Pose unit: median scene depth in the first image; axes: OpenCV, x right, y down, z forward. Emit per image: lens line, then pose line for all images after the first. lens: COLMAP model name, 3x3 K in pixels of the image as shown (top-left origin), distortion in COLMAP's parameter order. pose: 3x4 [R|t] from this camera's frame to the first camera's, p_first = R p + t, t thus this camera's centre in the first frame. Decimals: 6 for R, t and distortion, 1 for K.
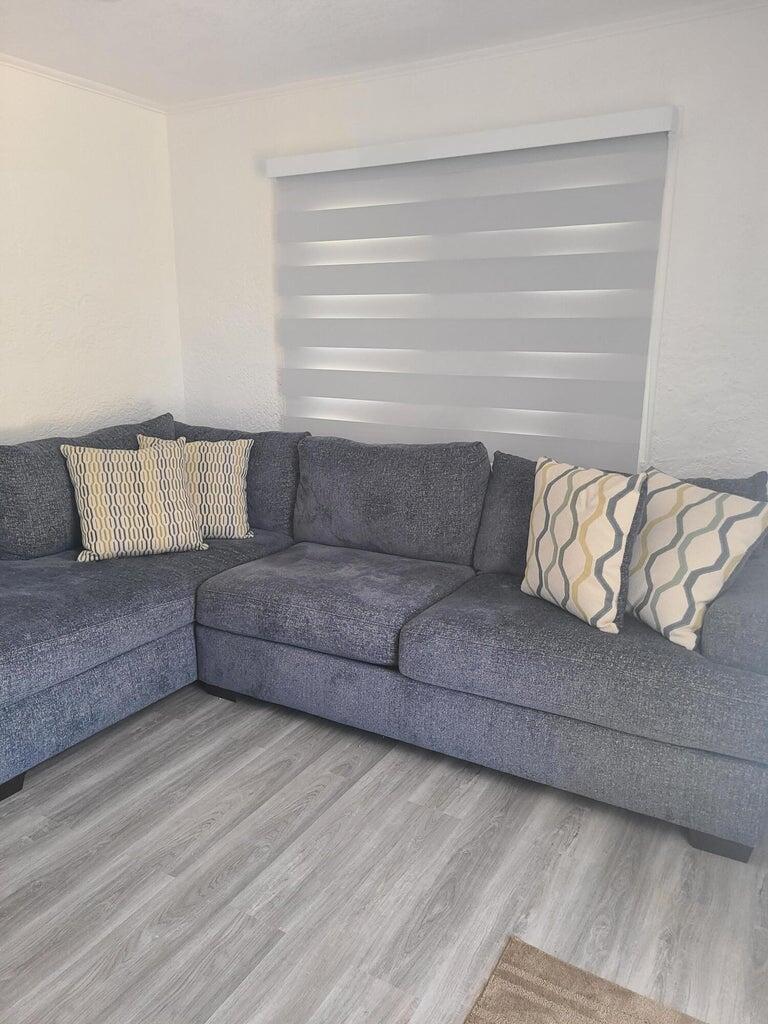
lens RADIAL K [[772.3, 0, 384.0], [0, 772.3, 512.0], [0, 0, 1]] dist [0.044806, 0.003243]
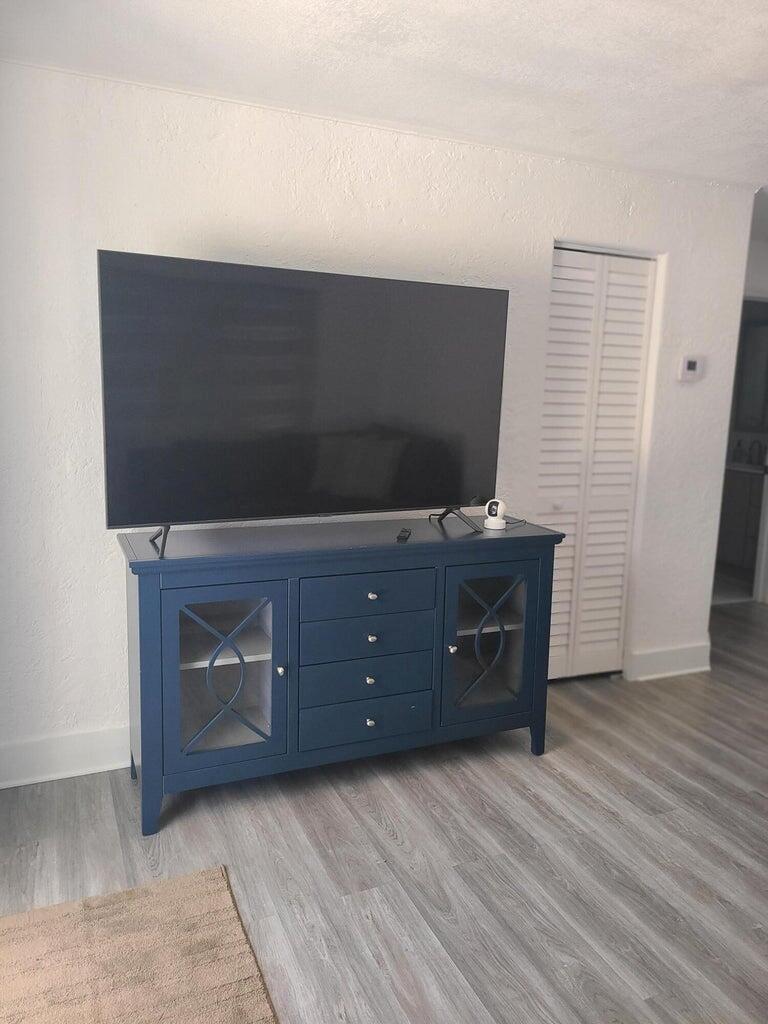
lens RADIAL K [[772.3, 0, 384.0], [0, 772.3, 512.0], [0, 0, 1]] dist [0.044806, 0.003243]
pose [[-0.584489, 0.111762, -0.803668, 0.577405], [-0.221154, 0.931026, 0.290313, -0.258551], [0.780681, 0.347419, -0.519458, 1.029224]]
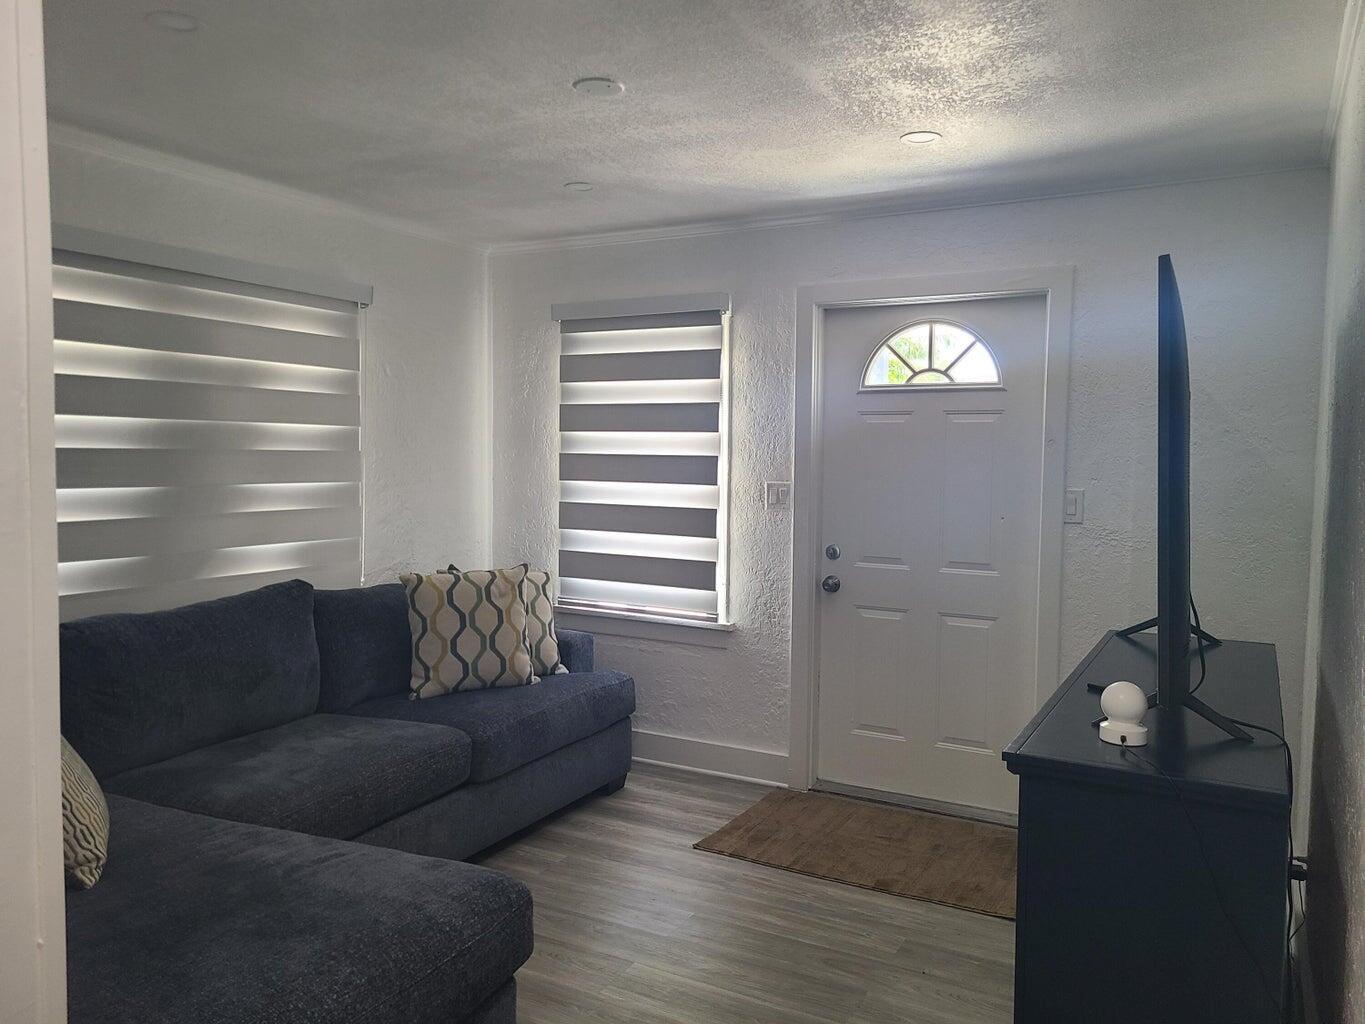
lens RADIAL K [[1029.5, 0, 682.5], [0, 1029.5, 512.0], [0, 0, 1]] dist [0.044806, 0.003243]
pose [[-0.029869, -0.068492, 0.997204, -1.632342], [0.225140, 0.971552, 0.073474, -0.226213], [-0.973869, 0.226705, -0.013599, 0.807437]]
